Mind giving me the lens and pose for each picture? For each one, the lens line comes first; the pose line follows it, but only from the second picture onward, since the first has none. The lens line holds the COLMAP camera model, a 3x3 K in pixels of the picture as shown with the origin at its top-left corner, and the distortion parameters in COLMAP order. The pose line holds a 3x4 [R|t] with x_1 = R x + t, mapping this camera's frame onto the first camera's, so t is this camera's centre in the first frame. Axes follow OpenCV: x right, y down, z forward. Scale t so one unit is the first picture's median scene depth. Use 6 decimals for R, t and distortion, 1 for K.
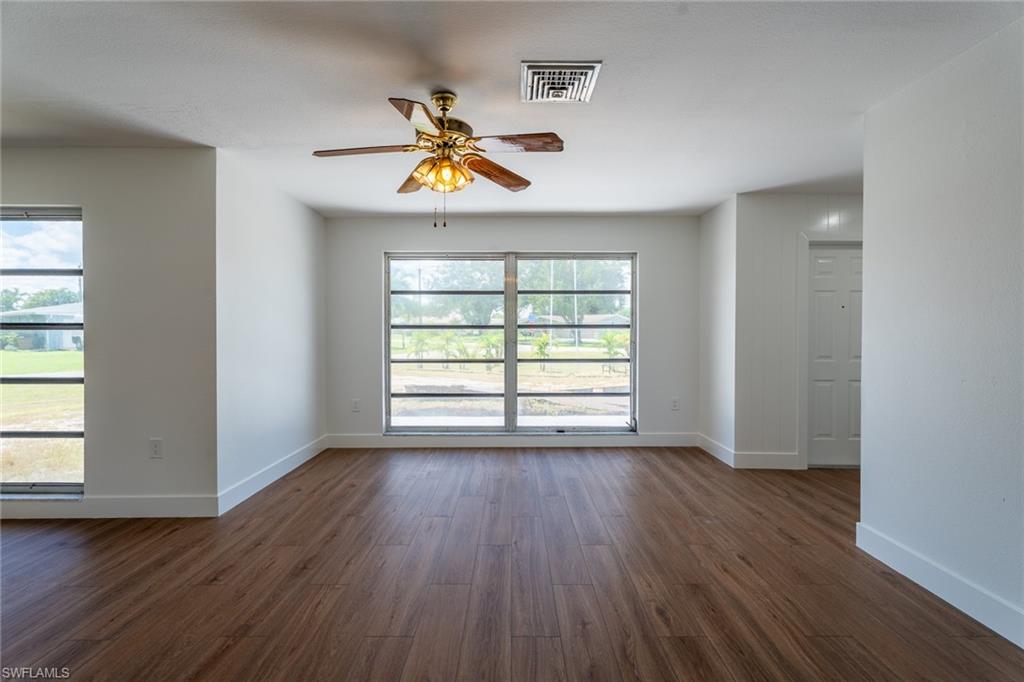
lens RADIAL K [[474.3, 0, 513.8], [0, 474.3, 337.6], [0, 0, 1]] dist [0.001487, 0.001083]
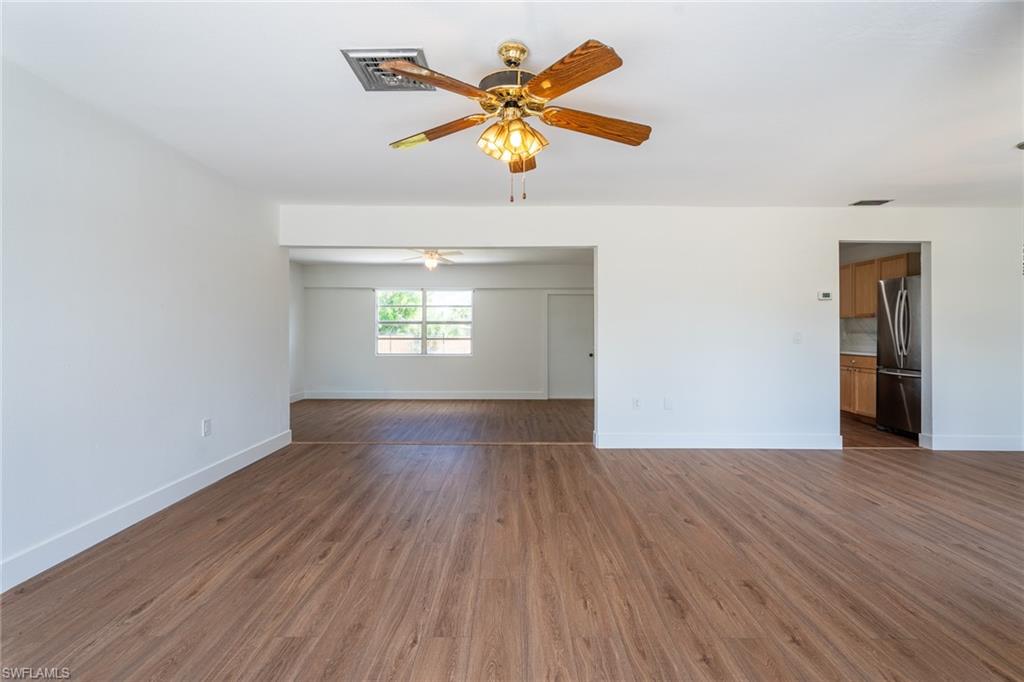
lens RADIAL K [[474.3, 0, 511.0], [0, 474.3, 334.2], [0, 0, 1]] dist [0.001487, 0.001083]
pose [[-0.999954, -0.003278, 0.009059, -0.076129], [-0.003041, 0.999656, 0.026066, -0.009824], [-0.009141, 0.026038, -0.999619, 0.924679]]
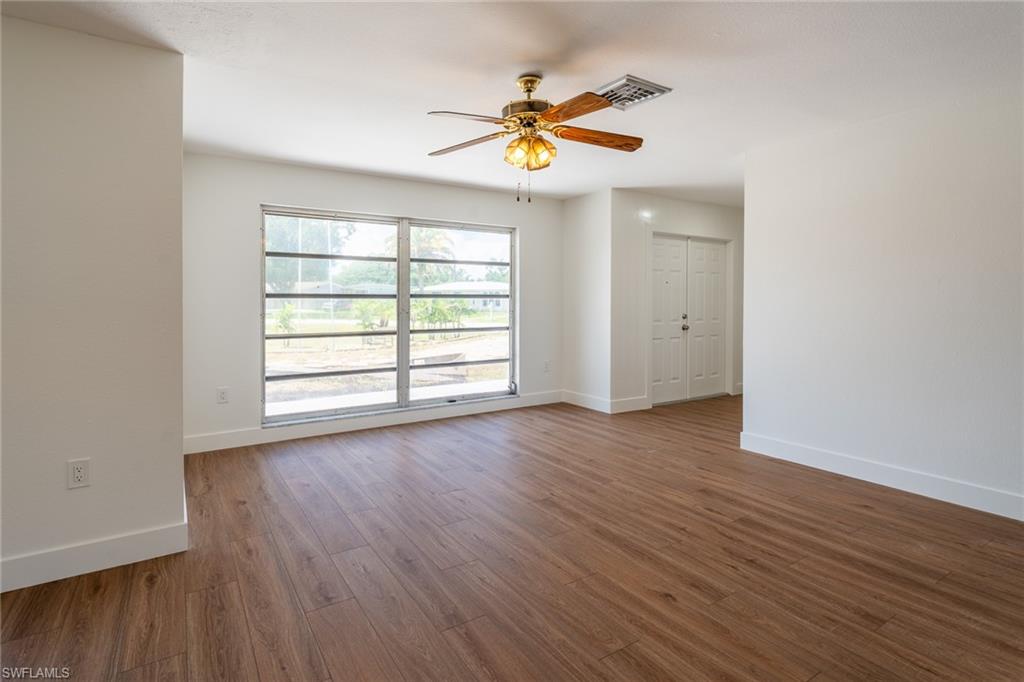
lens RADIAL K [[511.5, 0, 499.3], [0, 511.5, 303.7], [0, 0, 1]] dist [0.003445, 0.000612]
pose [[0.846651, -0.003209, 0.532138, -0.405140], [0.007462, 0.999955, -0.005843, -0.000121], [-0.532096, 0.008917, 0.846637, 0.035740]]
